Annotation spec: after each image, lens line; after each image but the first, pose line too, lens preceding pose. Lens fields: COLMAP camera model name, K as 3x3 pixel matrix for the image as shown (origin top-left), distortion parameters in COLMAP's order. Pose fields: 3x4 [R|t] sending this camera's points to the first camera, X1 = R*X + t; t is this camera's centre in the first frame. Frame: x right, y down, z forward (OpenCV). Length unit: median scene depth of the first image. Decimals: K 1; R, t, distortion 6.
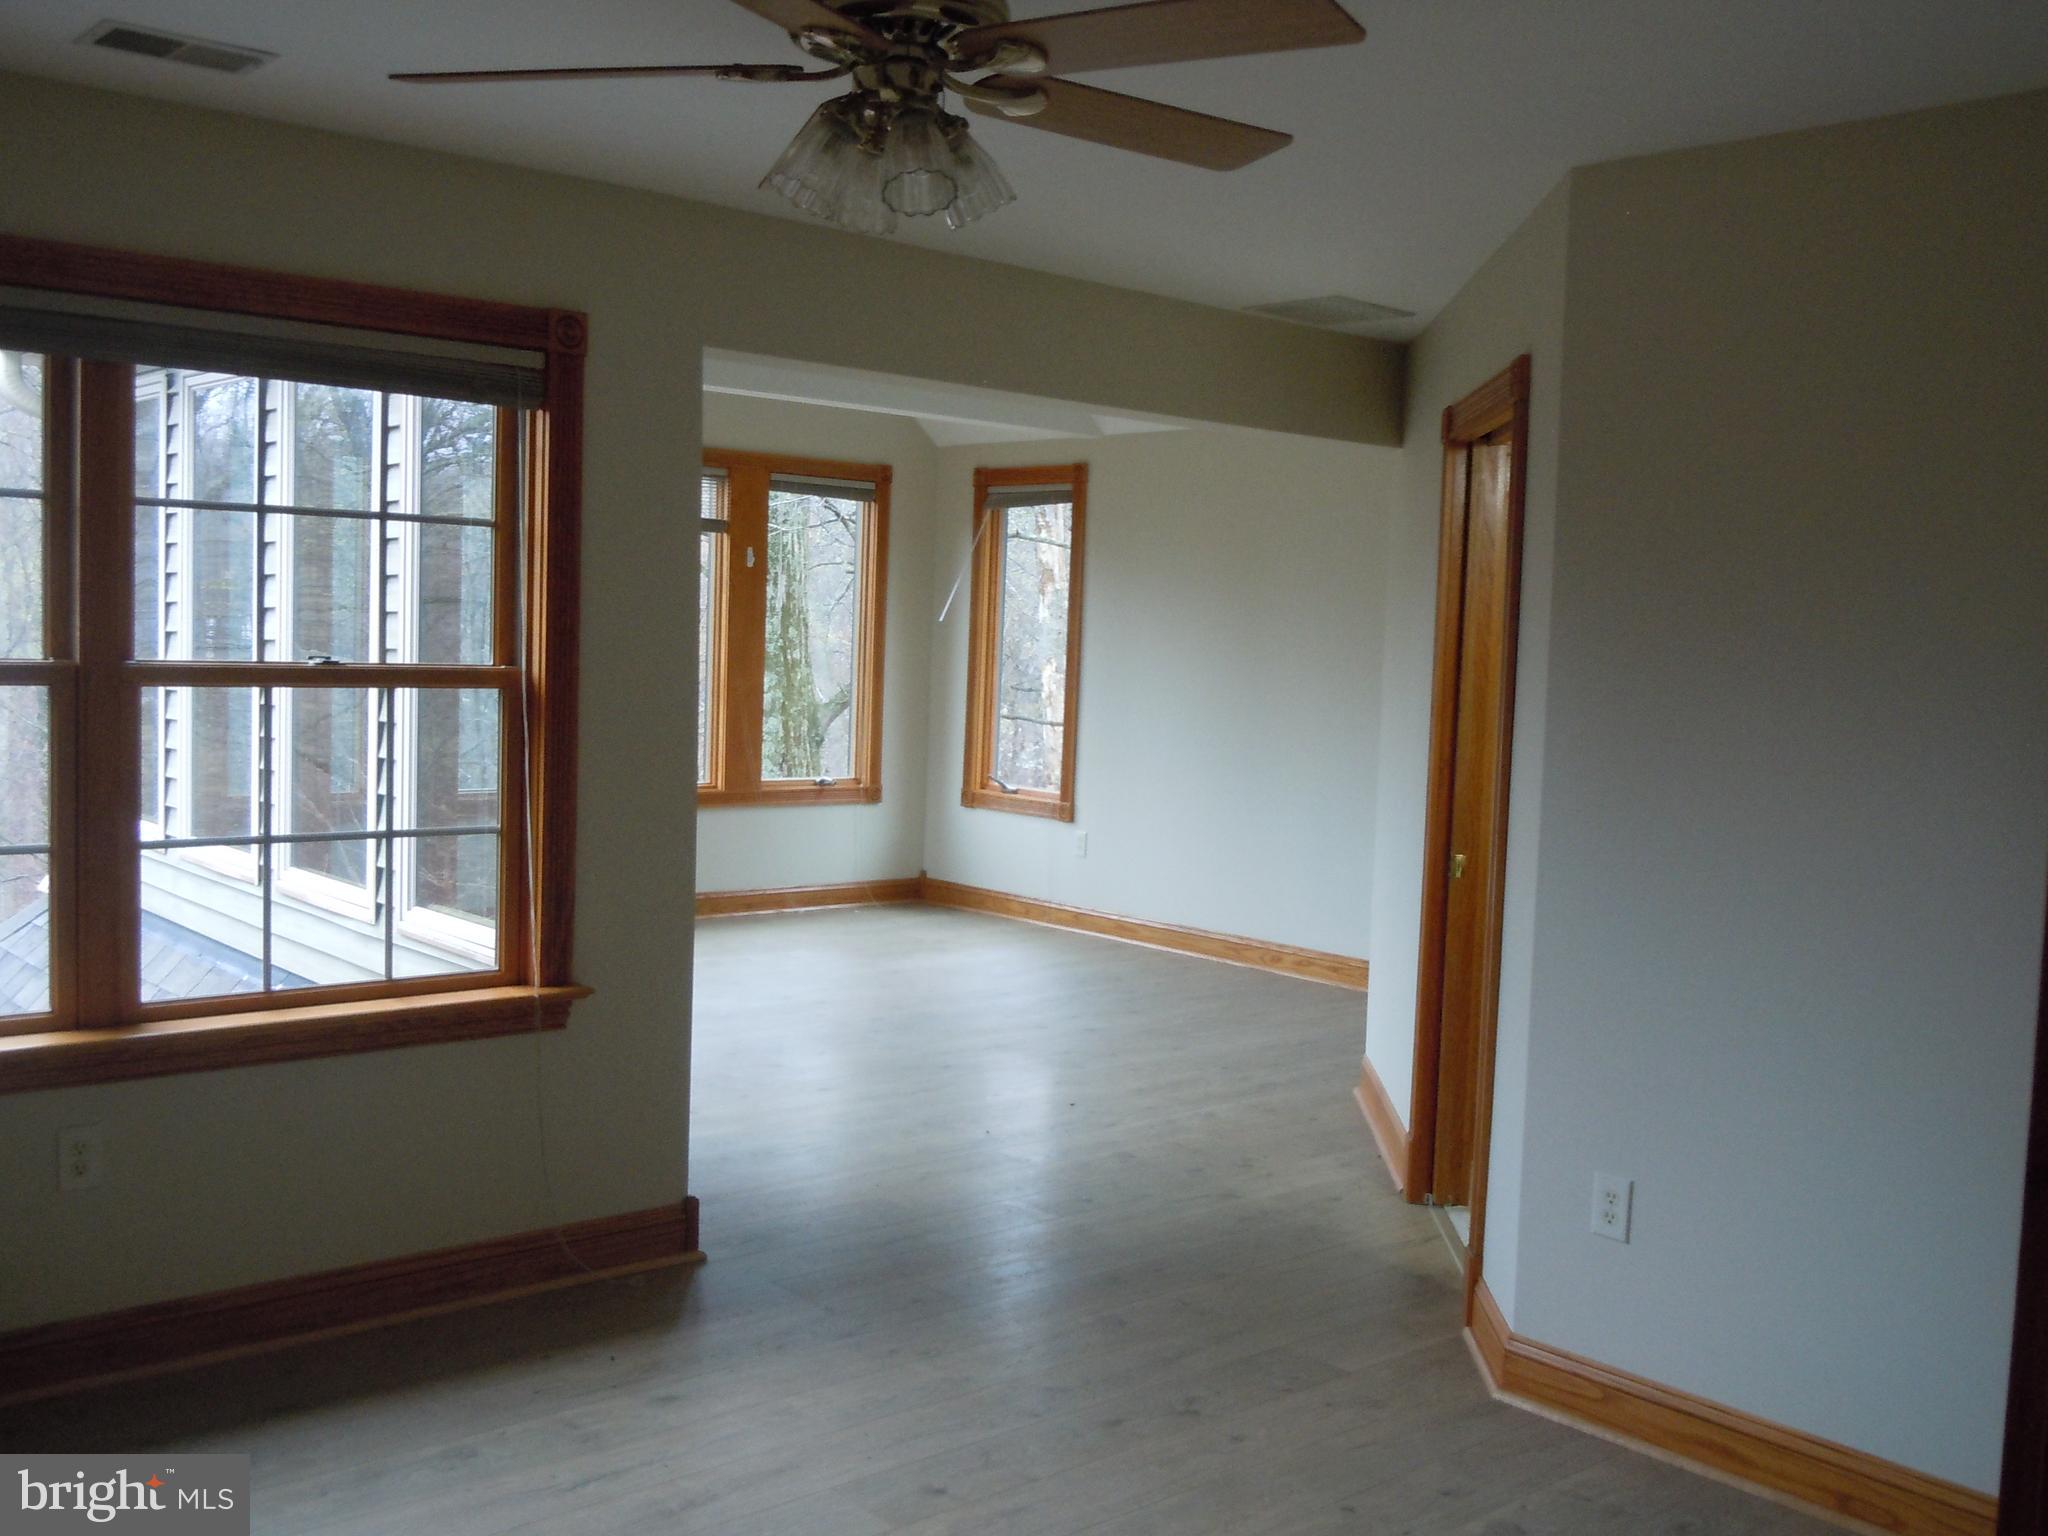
lens RADIAL K [[1970.8, 0, 1024.0], [0, 1970.8, 768.0], [0, 0, 1]] dist [-0.022938, -0.007840]
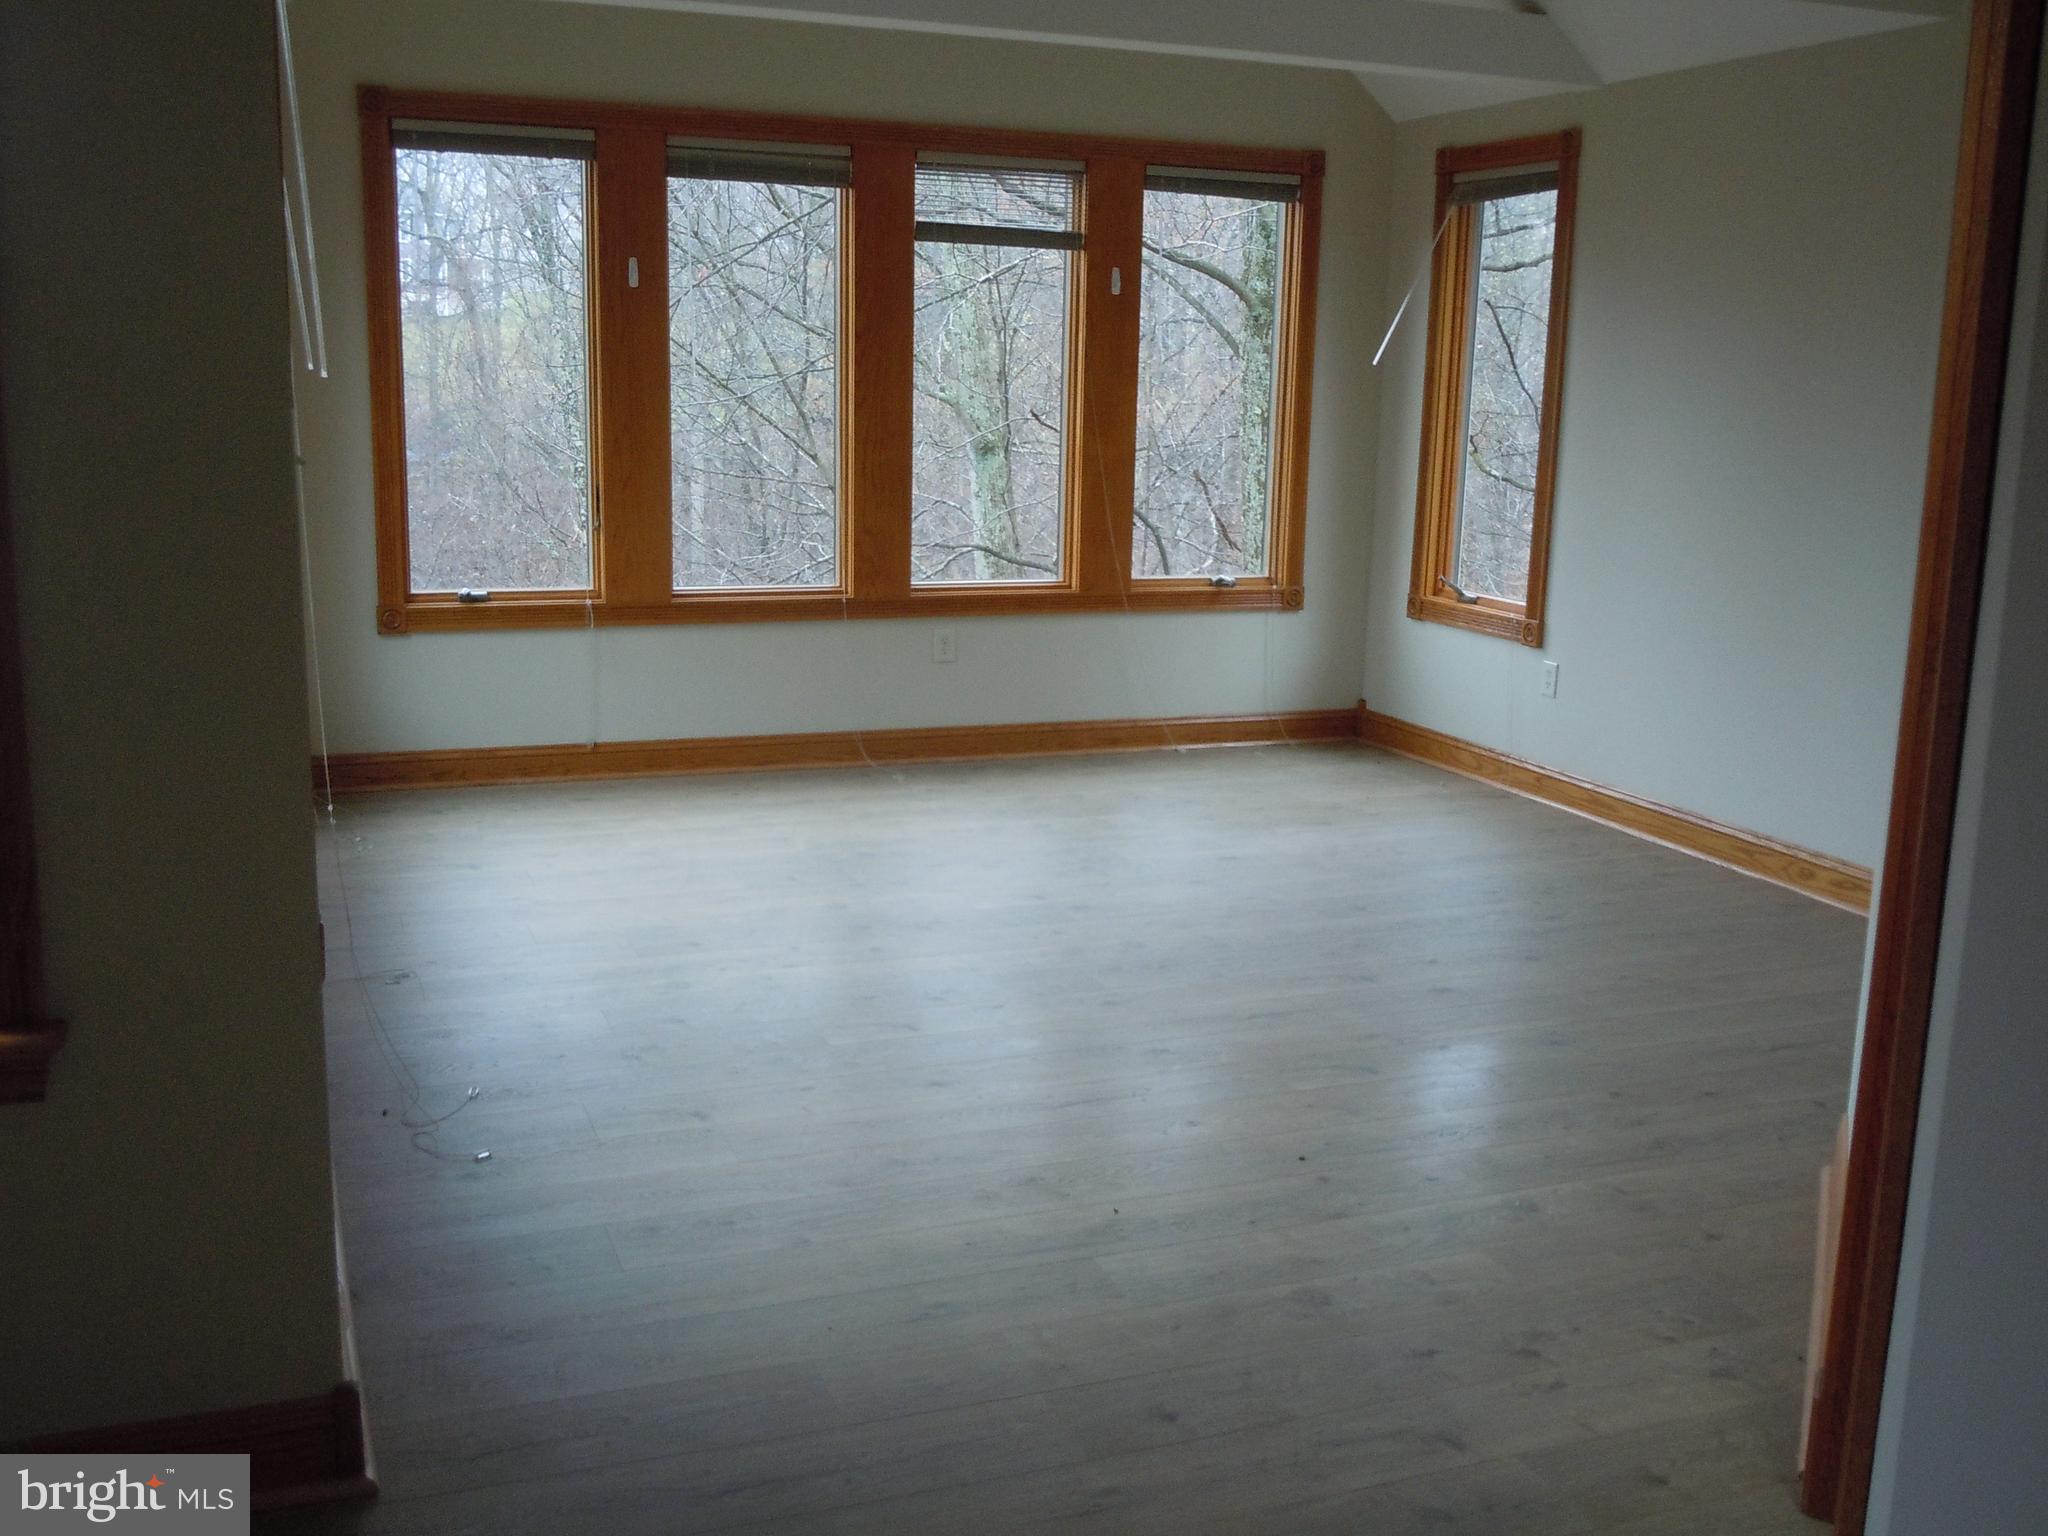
lens RADIAL K [[1970.8, 0, 1024.0], [0, 1970.8, 768.0], [0, 0, 1]] dist [-0.022938, -0.007840]
pose [[0.940626, 0.054000, -0.335123, 0.087579], [-0.013787, 0.992528, 0.121232, -0.012846], [0.339166, -0.109413, 0.934342, 0.259346]]
